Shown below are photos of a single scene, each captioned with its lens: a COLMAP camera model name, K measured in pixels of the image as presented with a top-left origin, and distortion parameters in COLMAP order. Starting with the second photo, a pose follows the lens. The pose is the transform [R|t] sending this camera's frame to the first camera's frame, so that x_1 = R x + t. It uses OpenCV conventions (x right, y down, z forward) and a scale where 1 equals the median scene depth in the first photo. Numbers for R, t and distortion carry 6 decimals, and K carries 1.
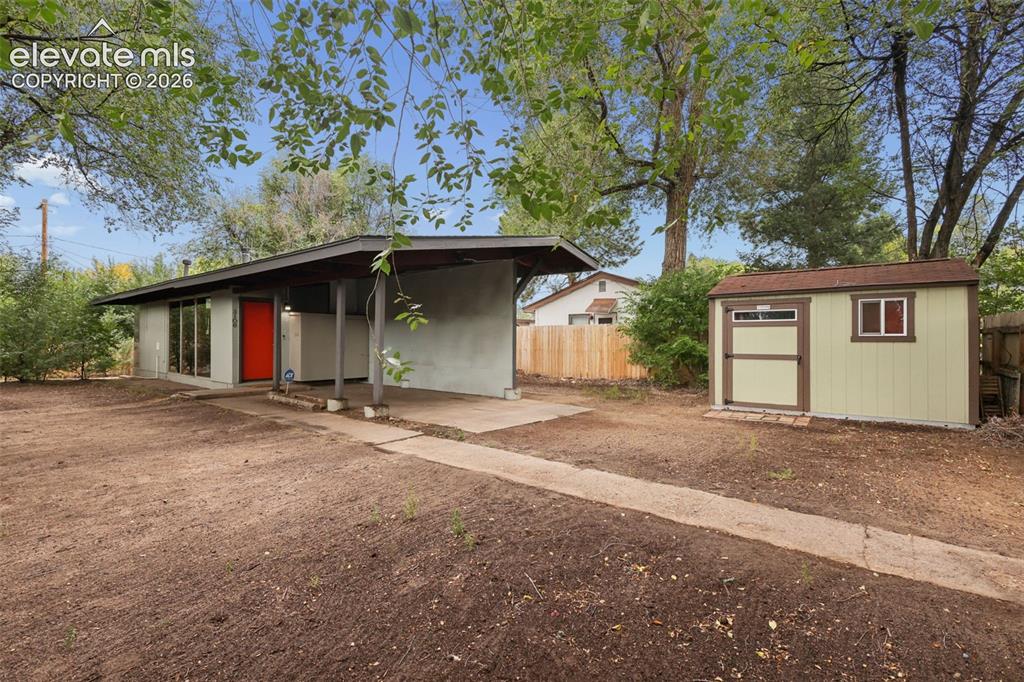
lens RADIAL K [[479.3, 0, 508.1], [0, 479.3, 336.9], [0, 0, 1]] dist [-0.000433, 0.000371]
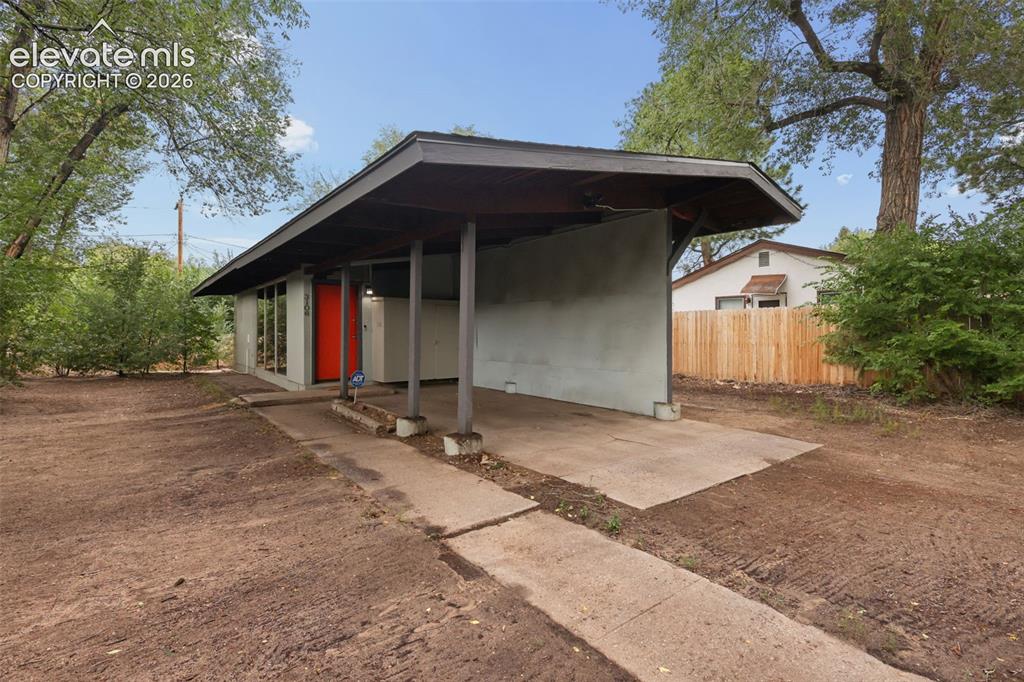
lens RADIAL K [[479.3, 0, 508.1], [0, 479.3, 336.9], [0, 0, 1]] dist [-0.000433, 0.000371]
pose [[0.974905, -0.001419, -0.222617, -0.050307], [0.005914, 0.999792, 0.019524, 0.001725], [0.222543, -0.020350, 0.974710, 0.264553]]
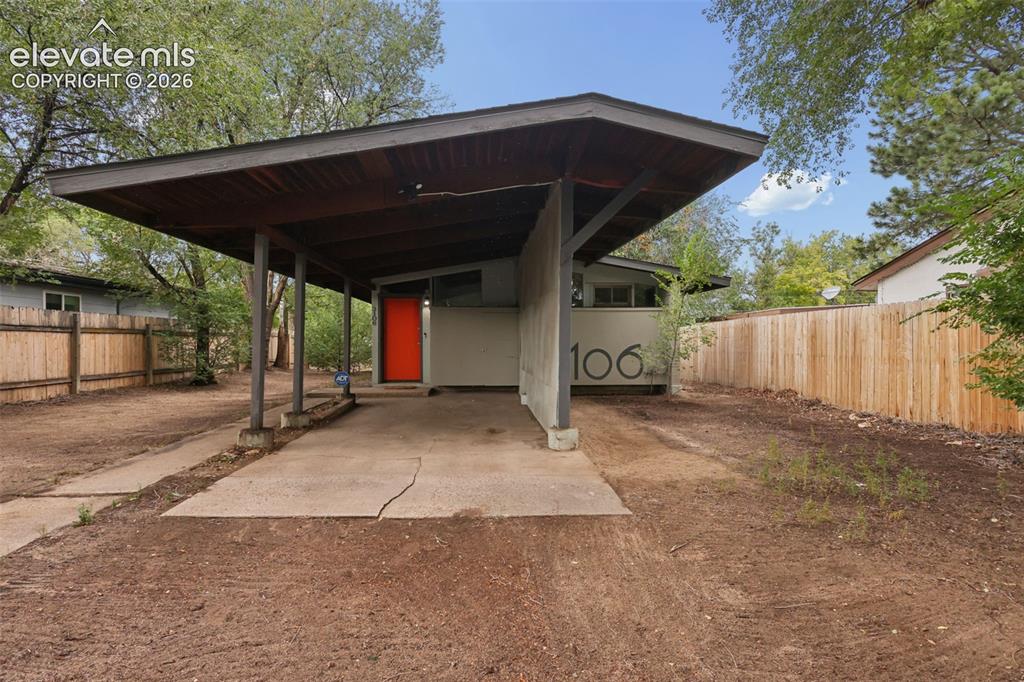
lens RADIAL K [[474.5, 0, 511.4], [0, 474.5, 352.6], [0, 0, 1]] dist [0.000062, -0.000074]
pose [[0.668075, 0.015739, -0.743927, 0.315588], [0.005258, 0.999651, 0.025871, 0.011274], [0.744075, -0.021195, 0.667760, 0.540408]]
